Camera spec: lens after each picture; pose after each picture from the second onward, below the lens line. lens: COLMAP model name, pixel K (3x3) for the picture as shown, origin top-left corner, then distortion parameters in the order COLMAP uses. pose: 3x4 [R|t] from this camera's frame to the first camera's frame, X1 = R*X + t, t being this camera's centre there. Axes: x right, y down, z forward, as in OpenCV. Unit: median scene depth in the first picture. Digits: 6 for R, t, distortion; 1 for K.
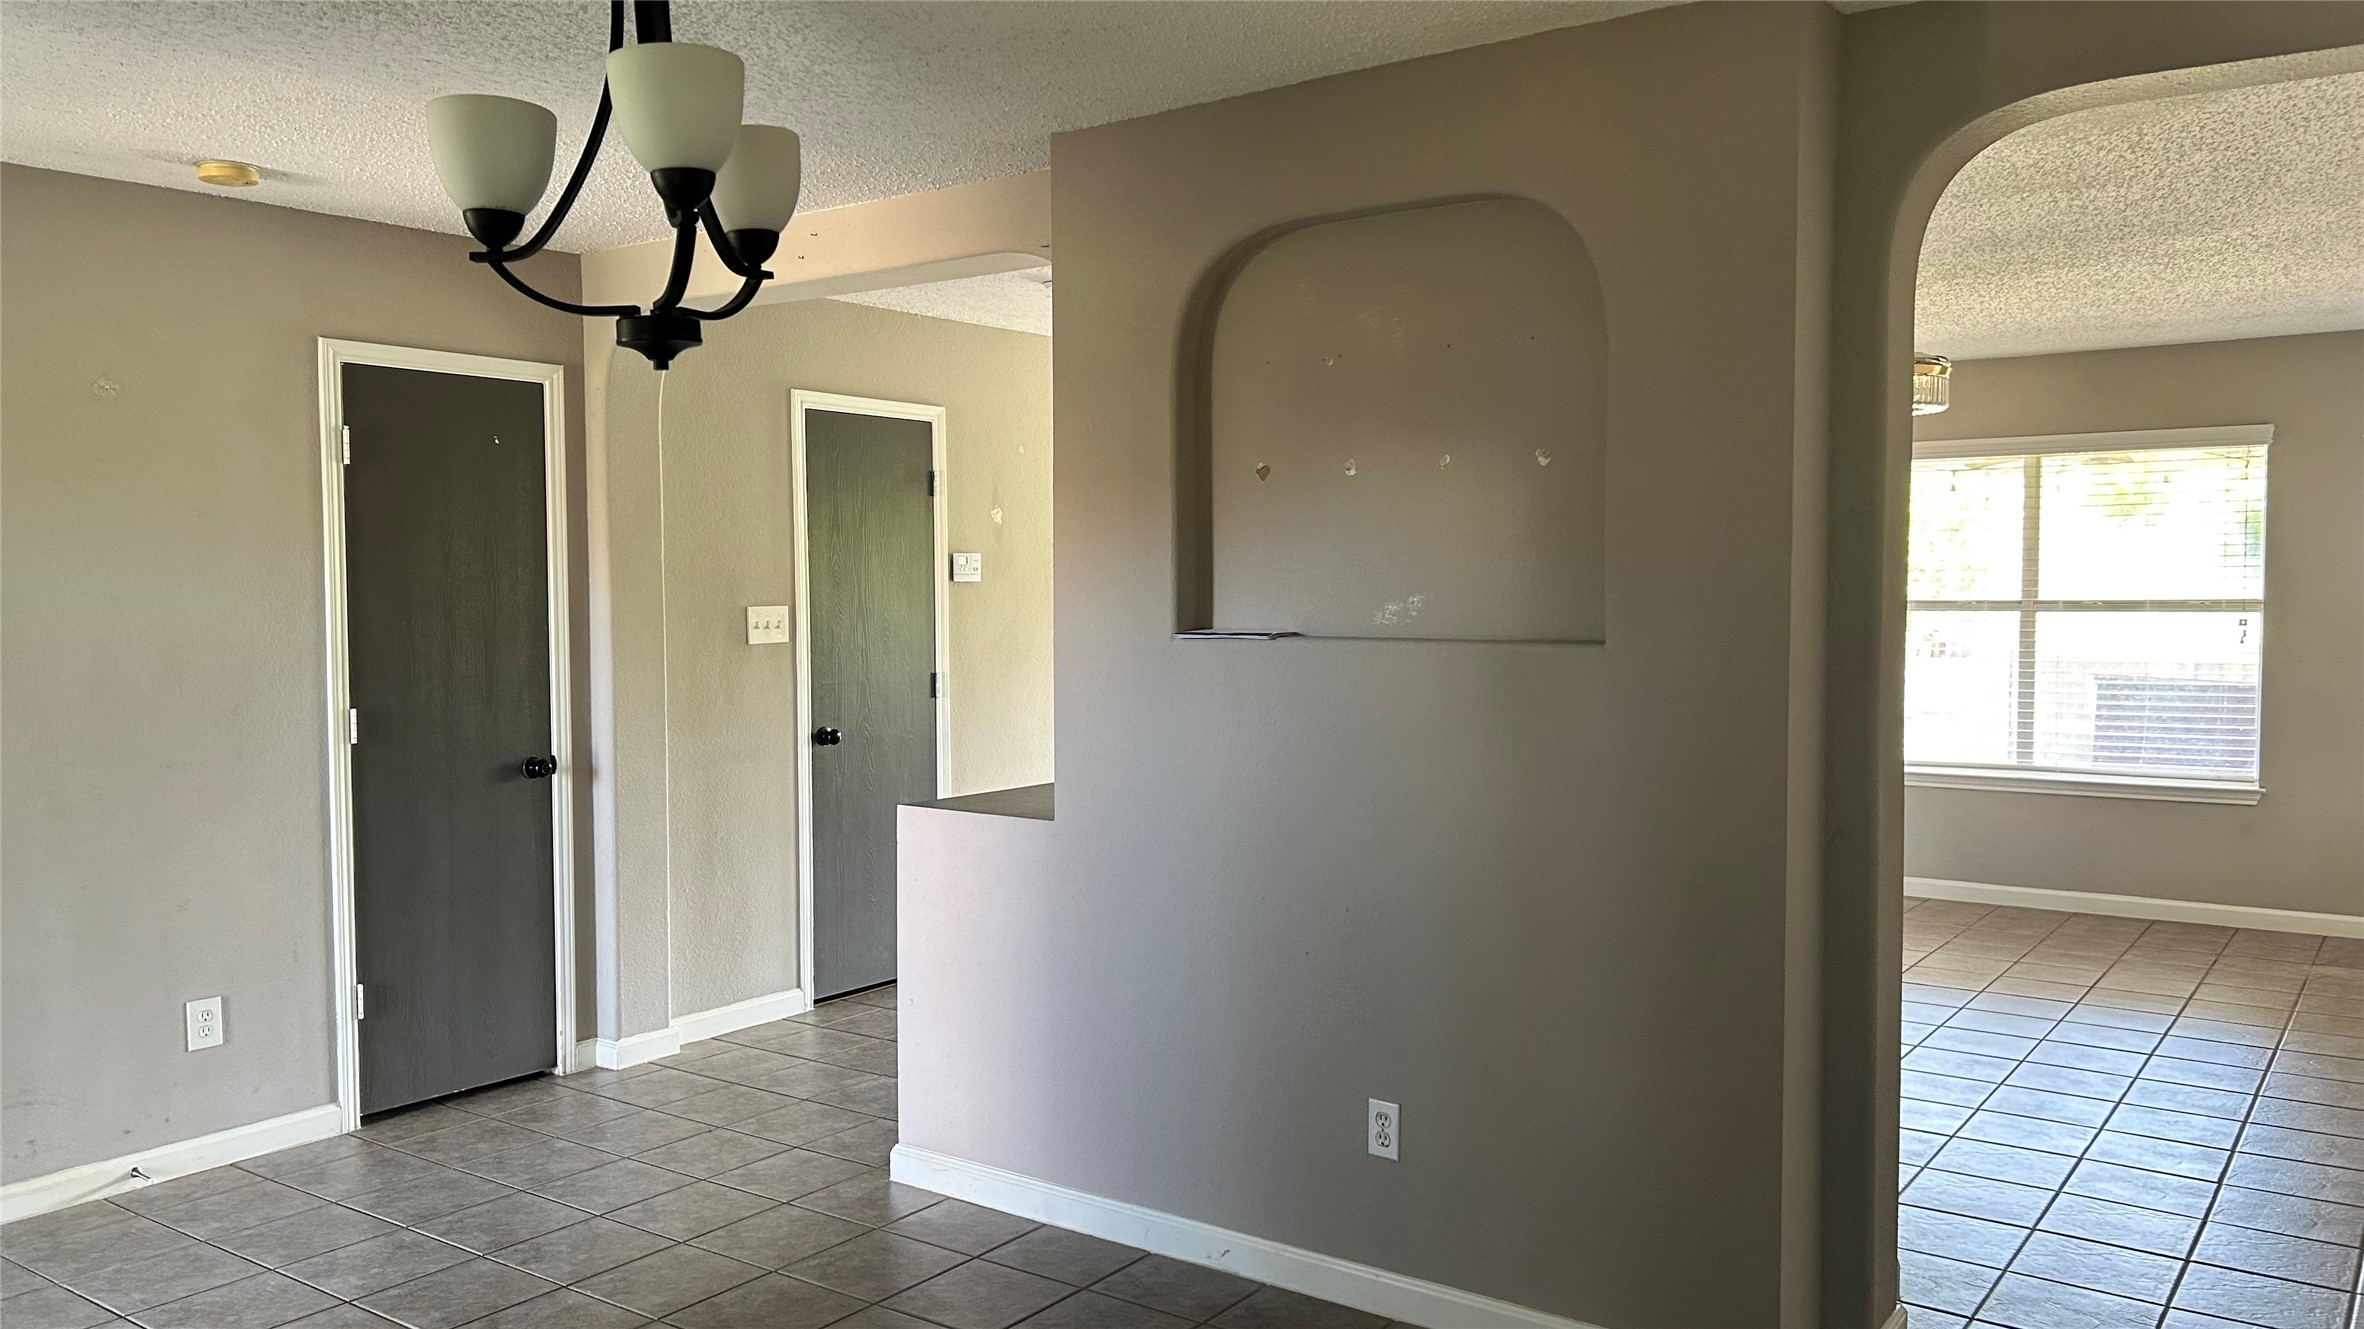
lens RADIAL K [[1778.2, 0, 1203.8], [0, 1778.2, 667.7], [0, 0, 1]] dist [0.063310, -0.078307]
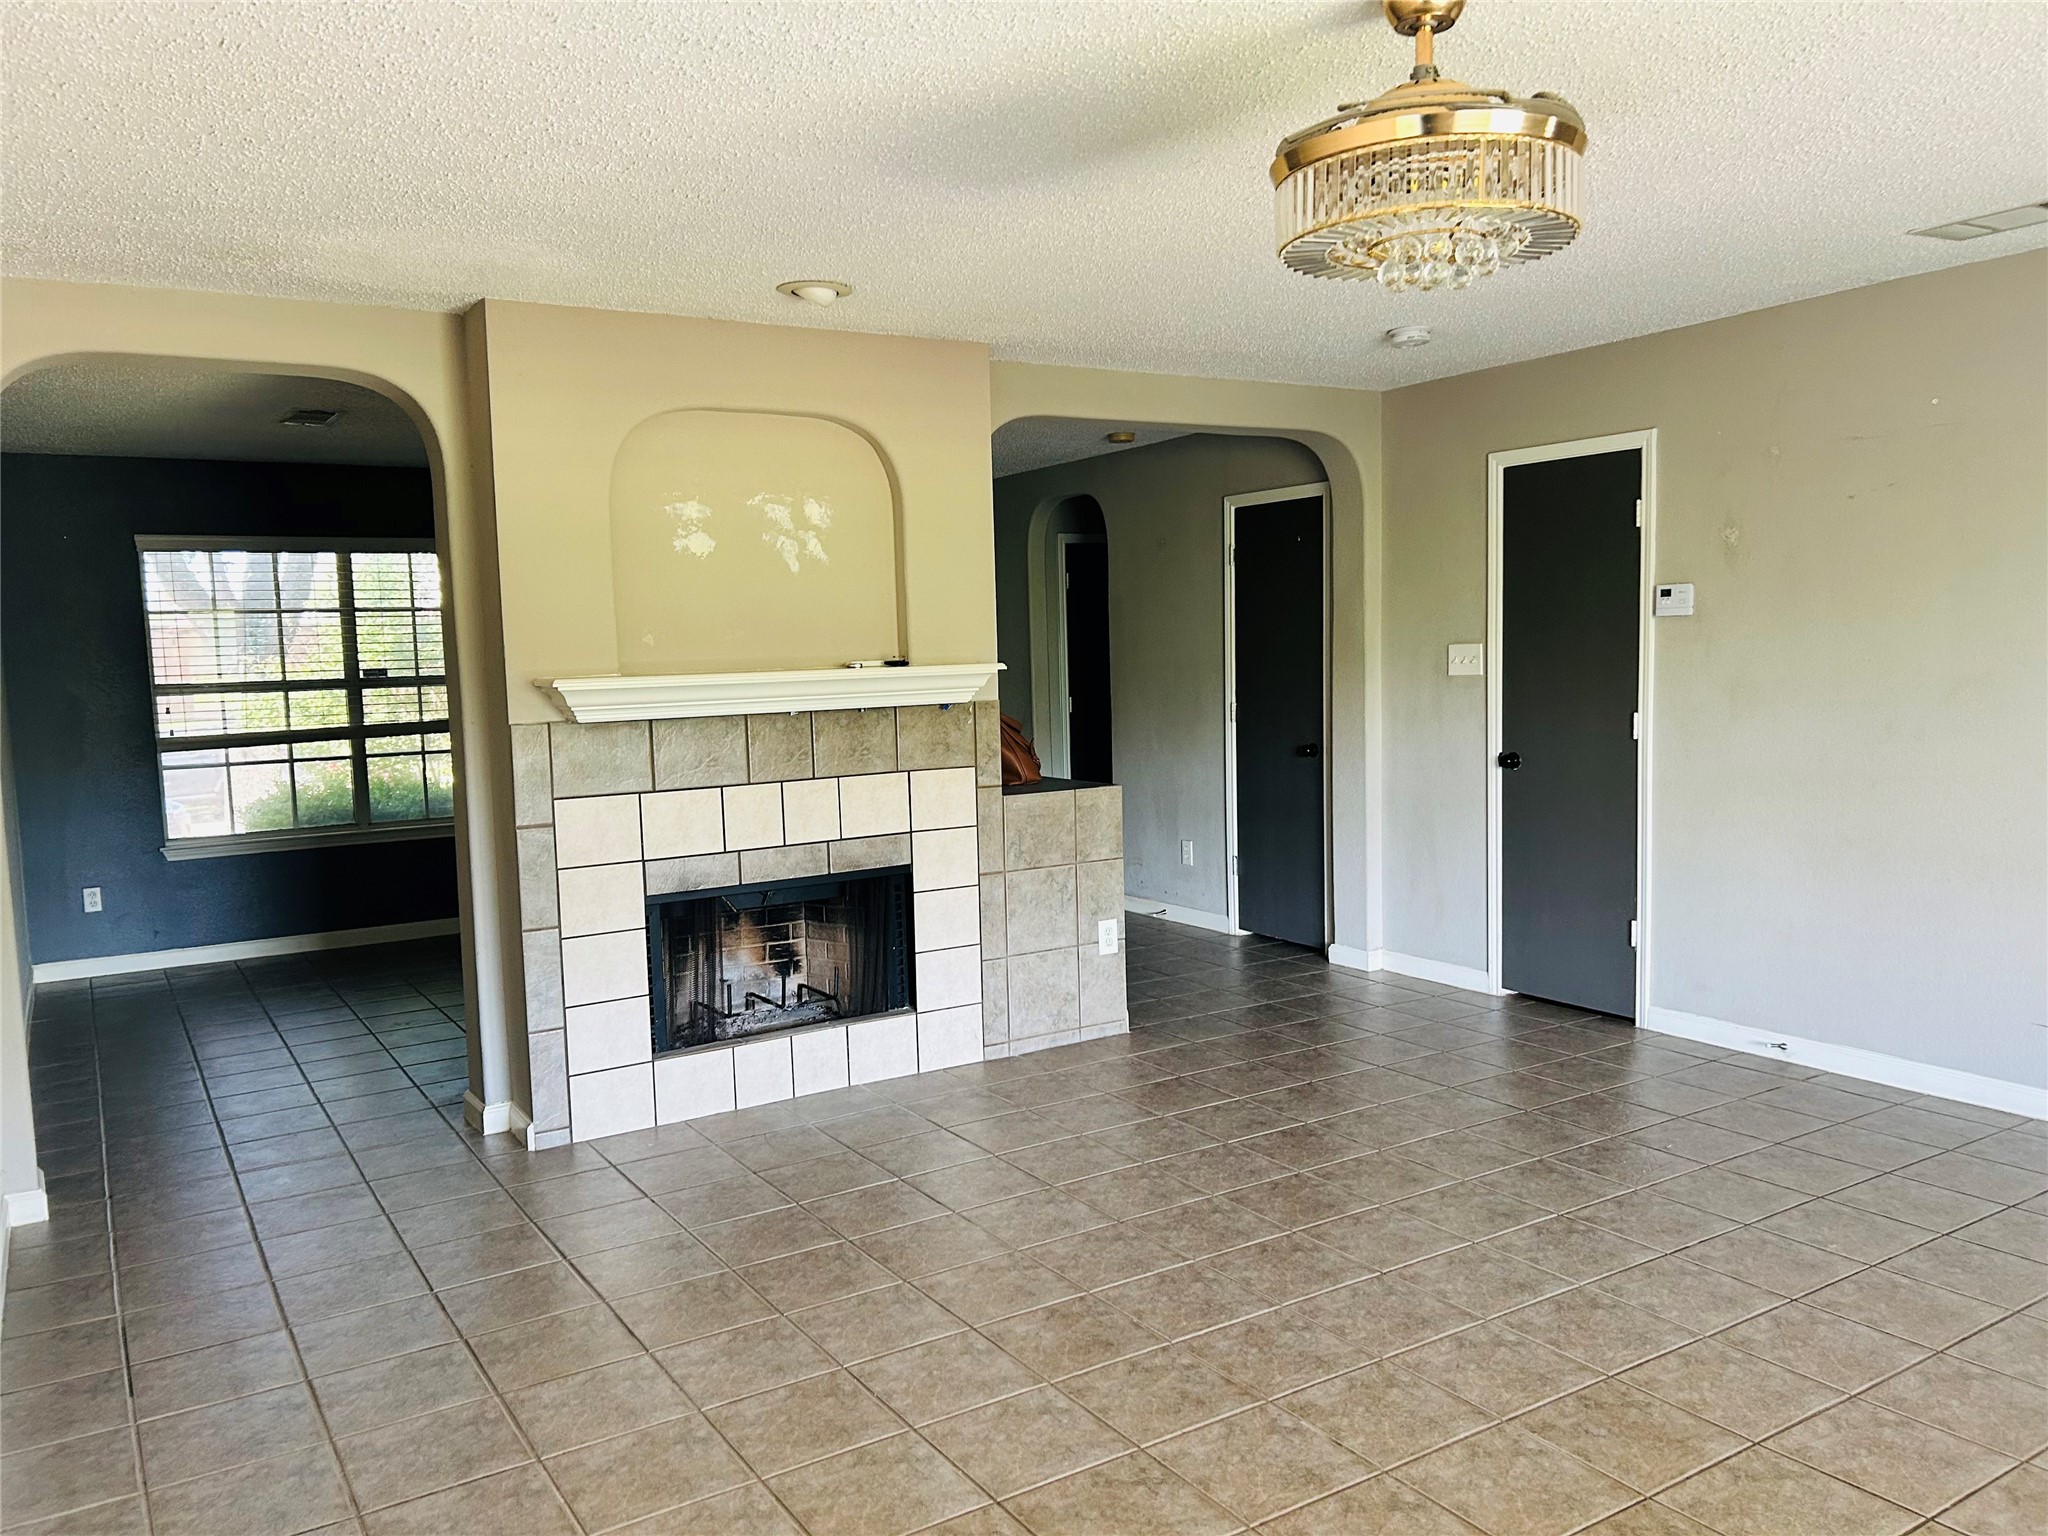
lens RADIAL K [[1537.2, 0, 1034.9], [0, 1537.2, 772.6], [0, 0, 1]] dist [0.060799, -0.070444]
pose [[-0.382002, 0.098045, -0.918946, 0.937756], [-0.010182, 0.993850, 0.110269, -0.068308], [0.924105, 0.051480, -0.378655, 1.288819]]
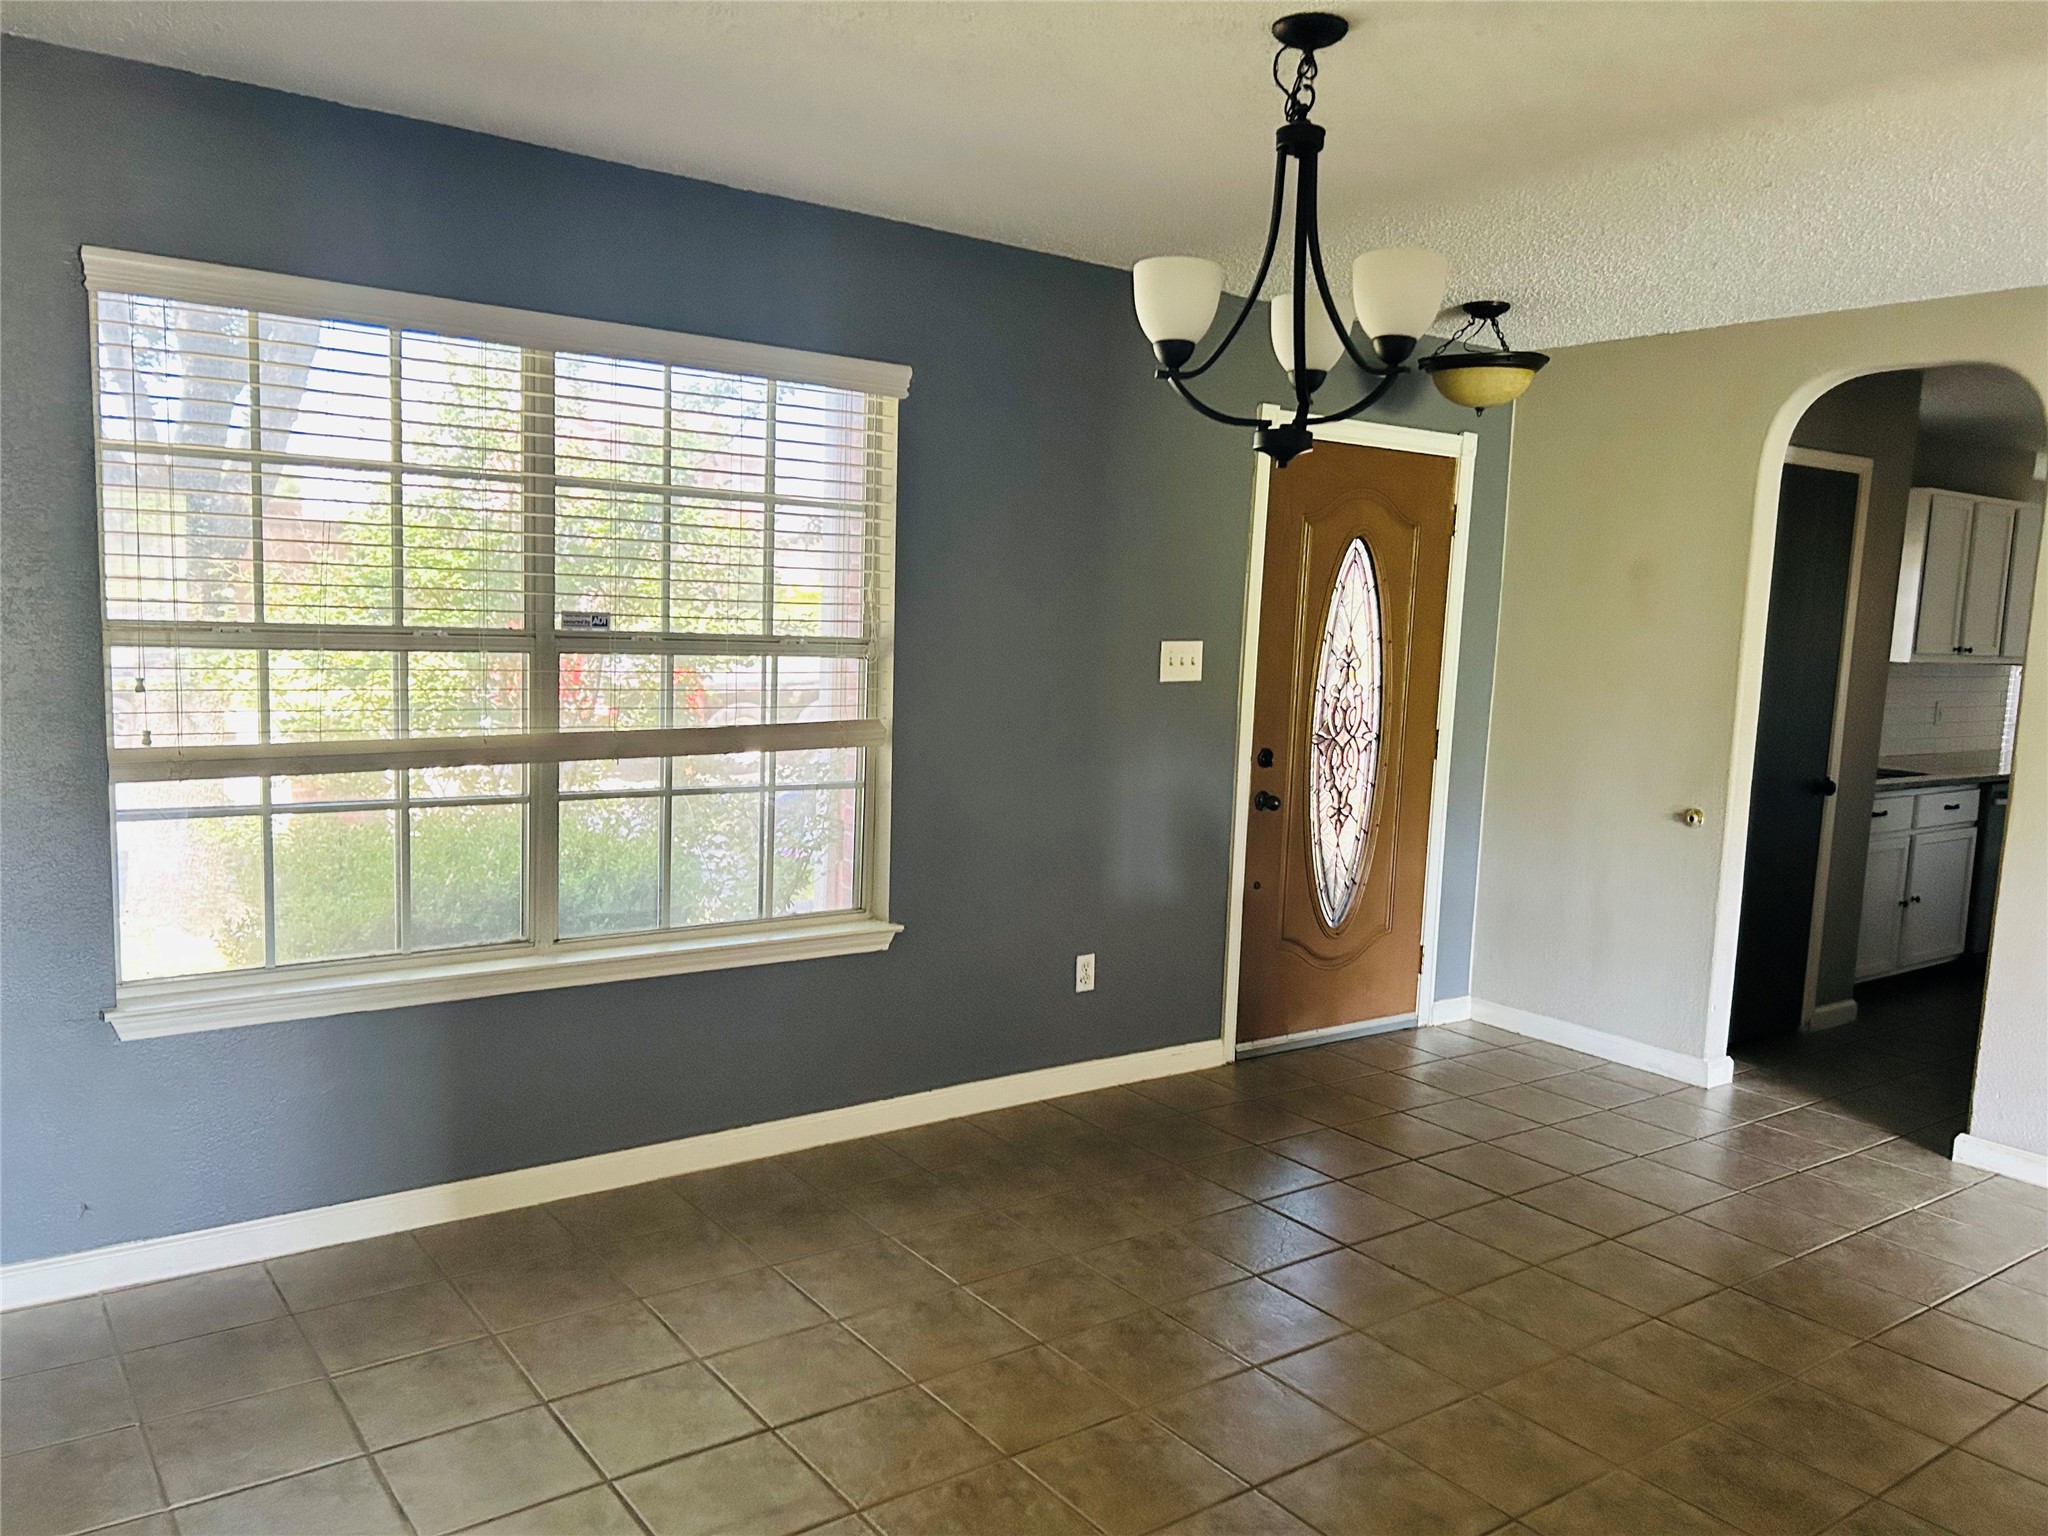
lens RADIAL K [[1537.2, 0, 1015.7], [0, 1537.2, 784.6], [0, 0, 1]] dist [0.060799, -0.070444]
pose [[-0.297466, 0.108575, -0.948538, 0.391178], [-0.083946, 0.986690, 0.139268, -0.032046], [0.951035, 0.121053, -0.284393, 0.500609]]
